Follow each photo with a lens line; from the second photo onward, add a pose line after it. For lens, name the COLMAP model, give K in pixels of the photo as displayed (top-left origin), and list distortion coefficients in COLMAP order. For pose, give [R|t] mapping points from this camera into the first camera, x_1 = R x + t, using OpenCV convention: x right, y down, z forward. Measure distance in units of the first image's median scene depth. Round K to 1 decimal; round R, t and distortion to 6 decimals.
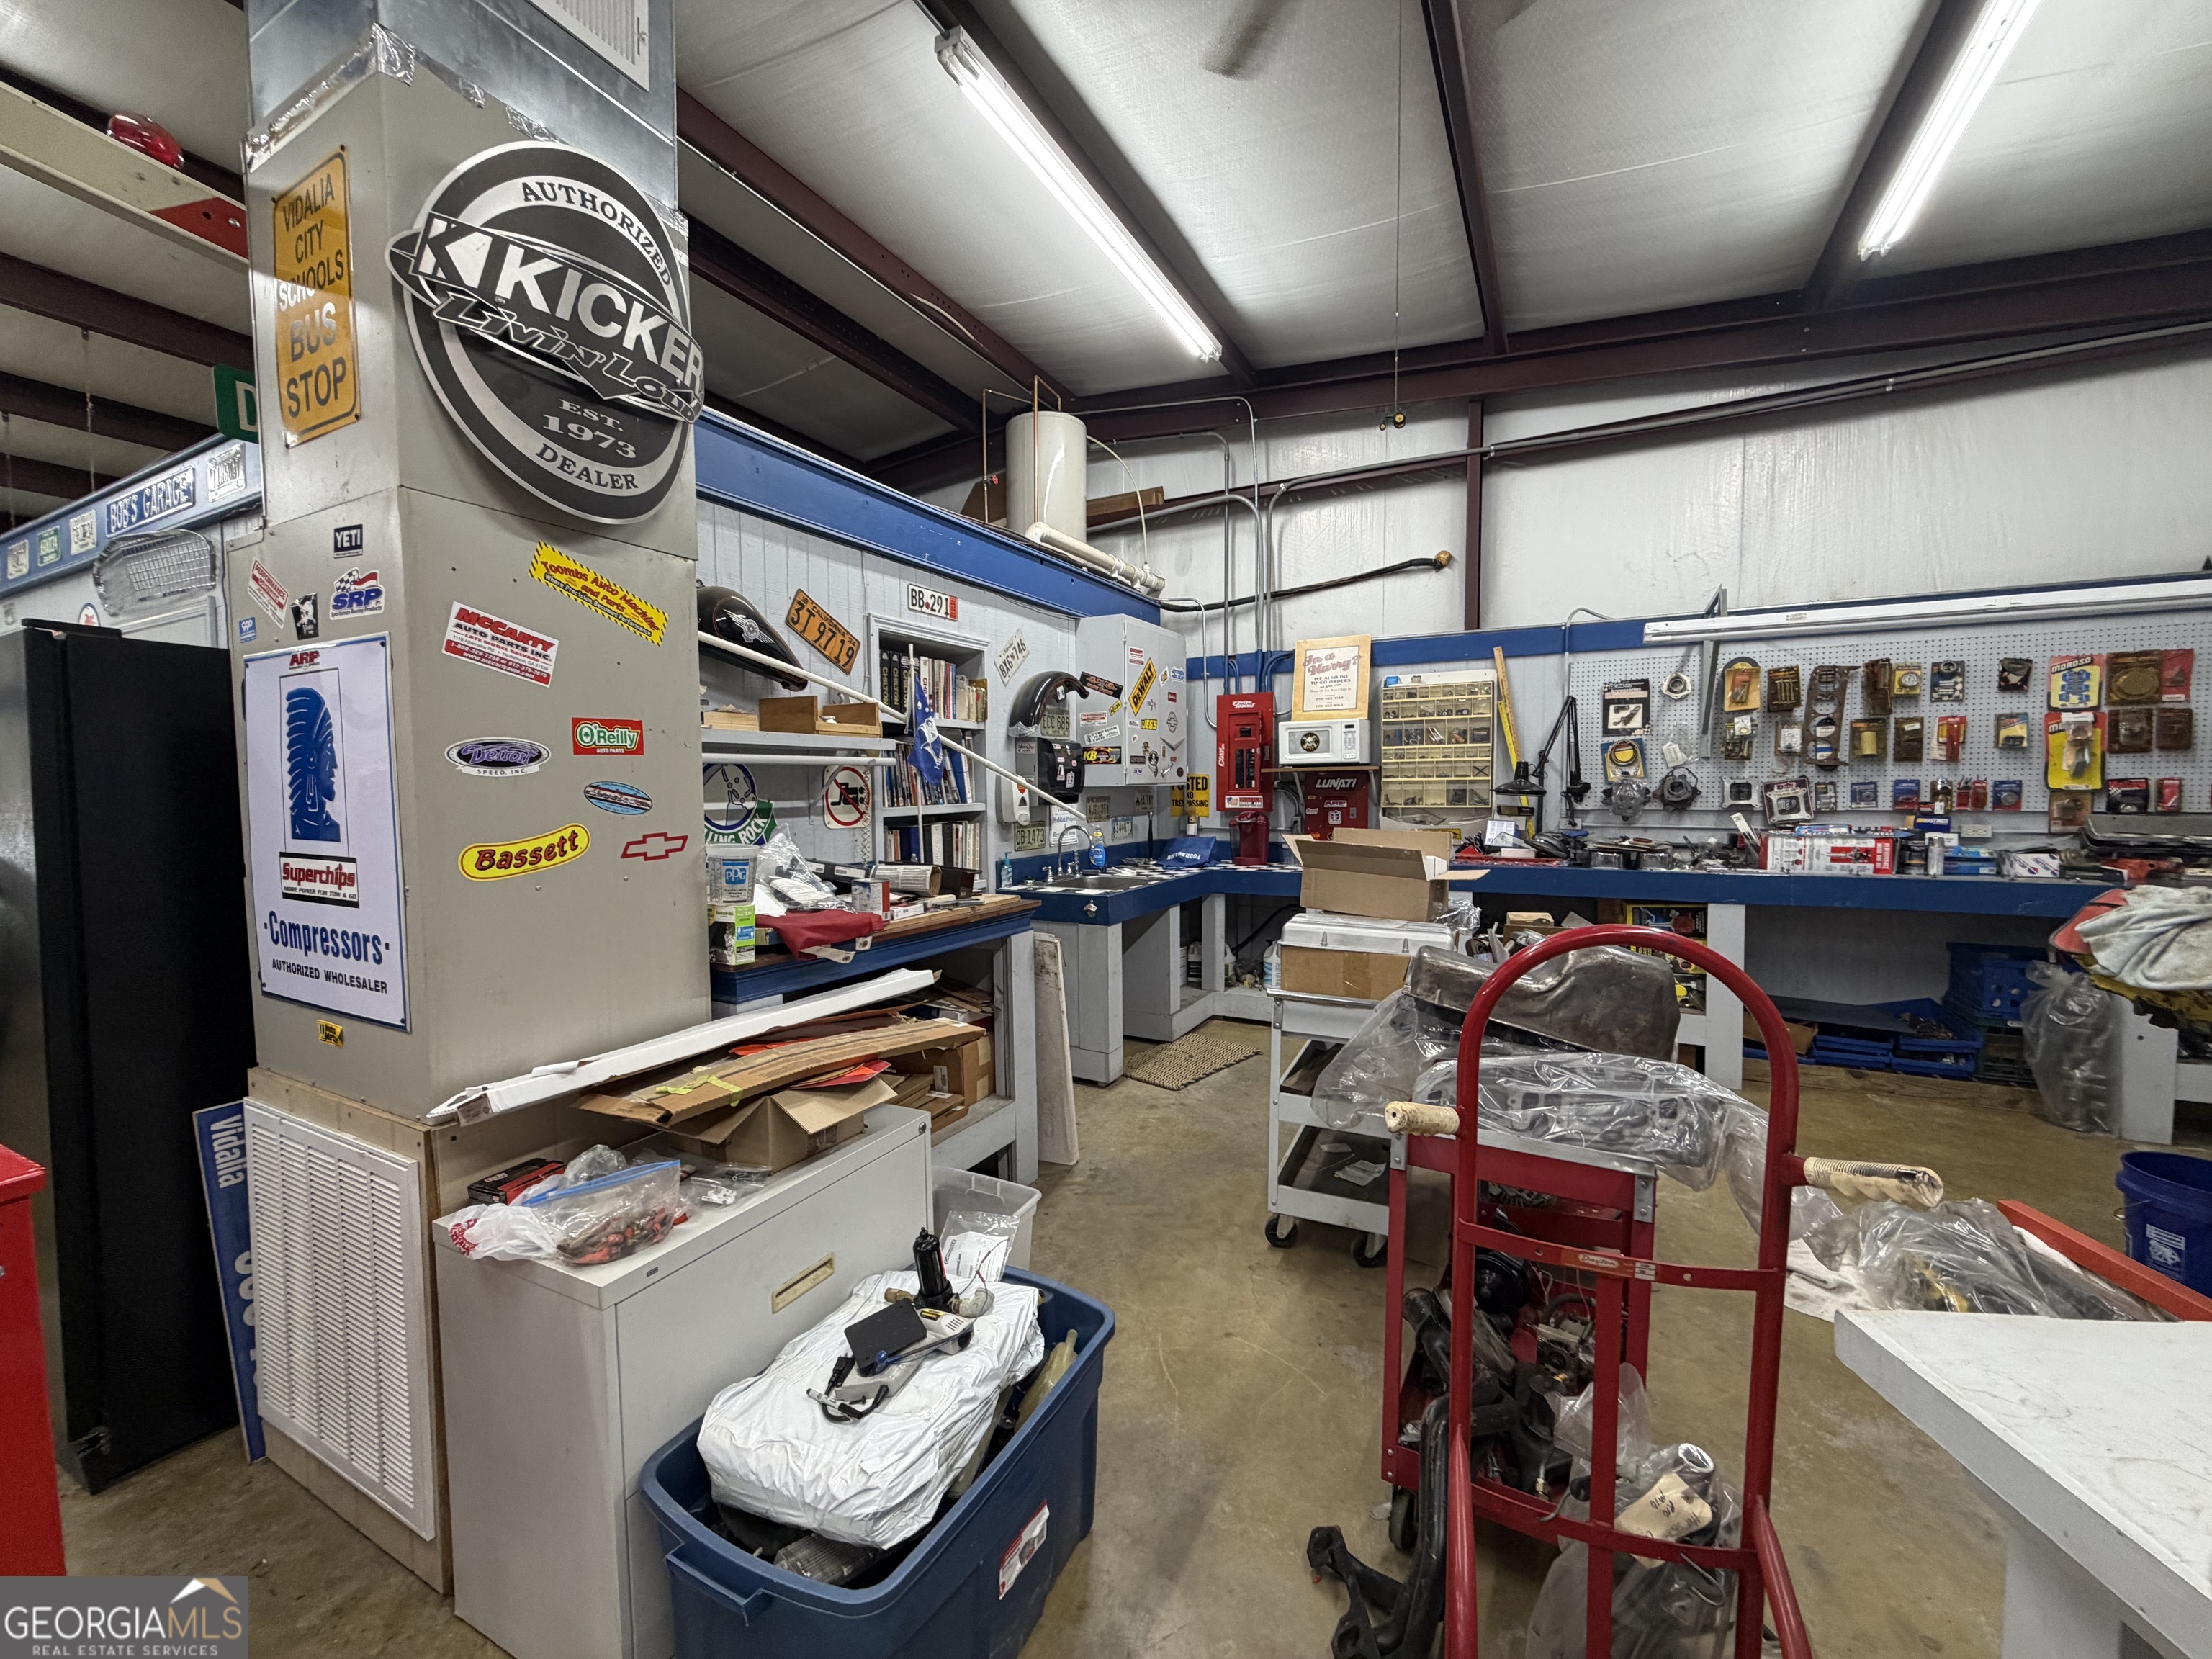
lens RADIAL K [[879.3, 0, 1098.8], [0, 879.3, 829.8], [0, 0, 1]] dist [0.000421, -0.000194]
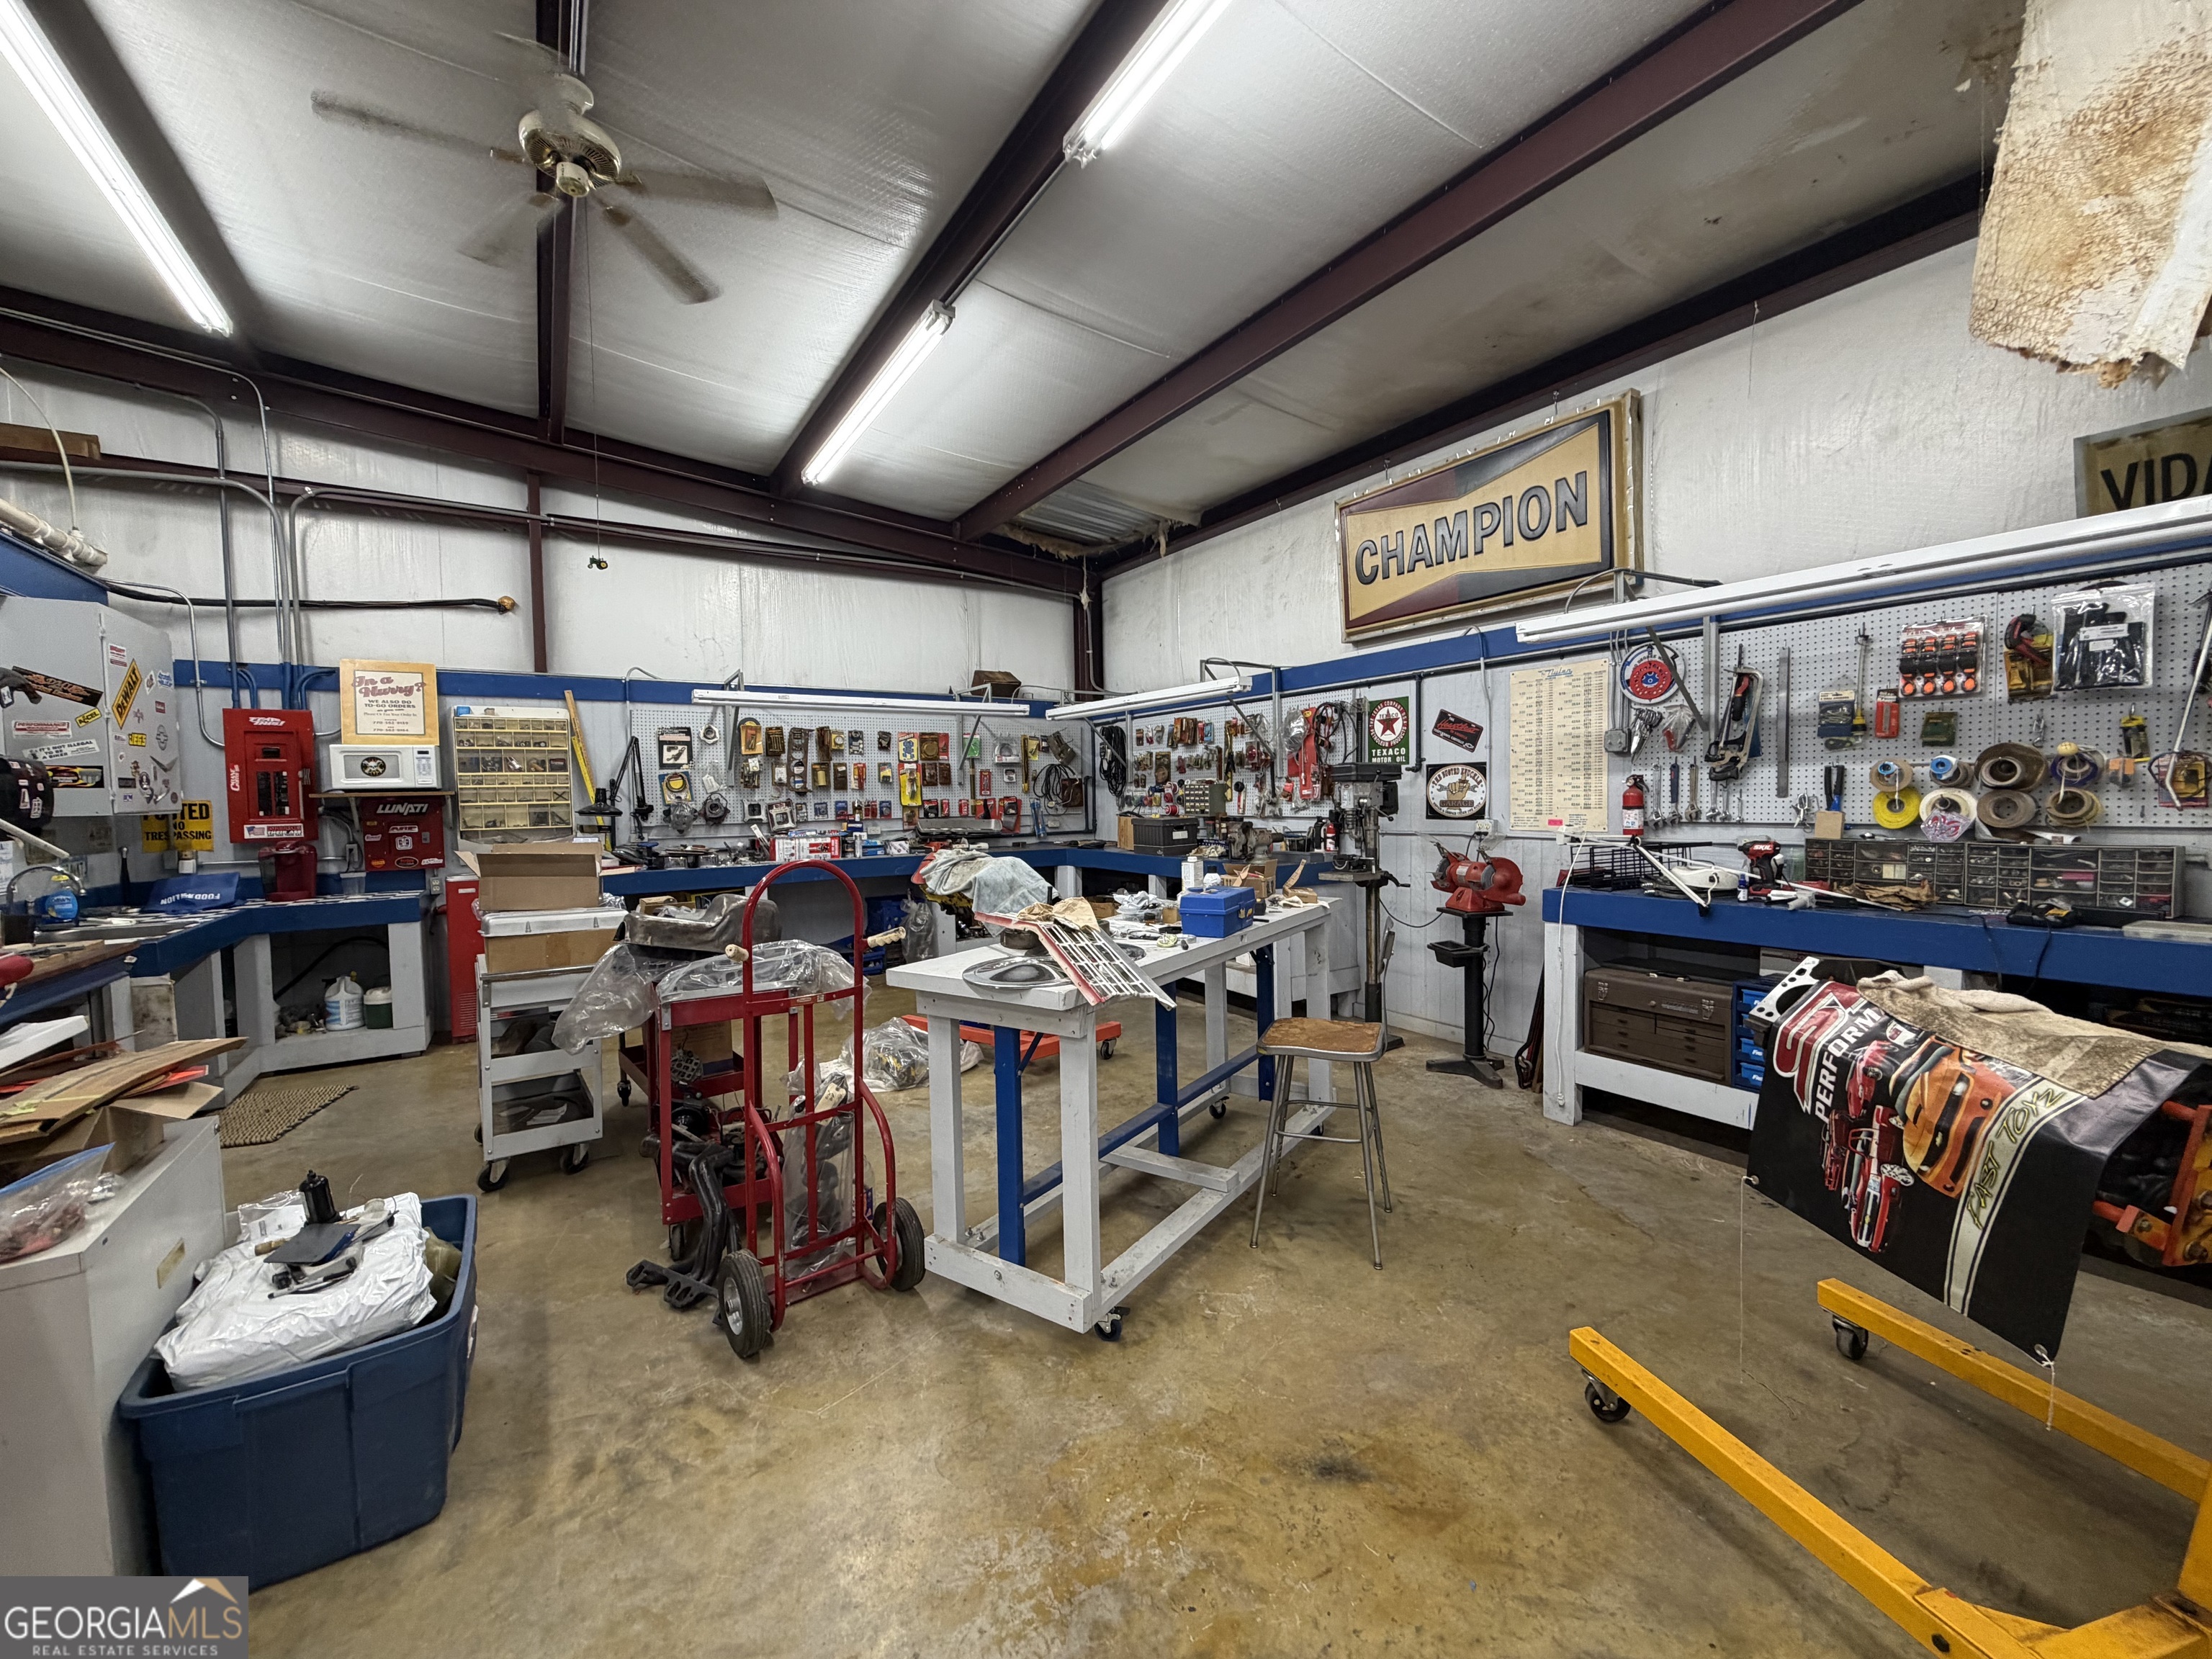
lens RADIAL K [[879.3, 0, 1099.3], [0, 879.3, 831.7], [0, 0, 1]] dist [0.000421, -0.000194]
pose [[0.491677, -0.036898, 0.869996, -0.238402], [0.059179, 0.998208, 0.008891, 0.012445], [-0.868765, 0.047113, 0.492979, -0.194685]]
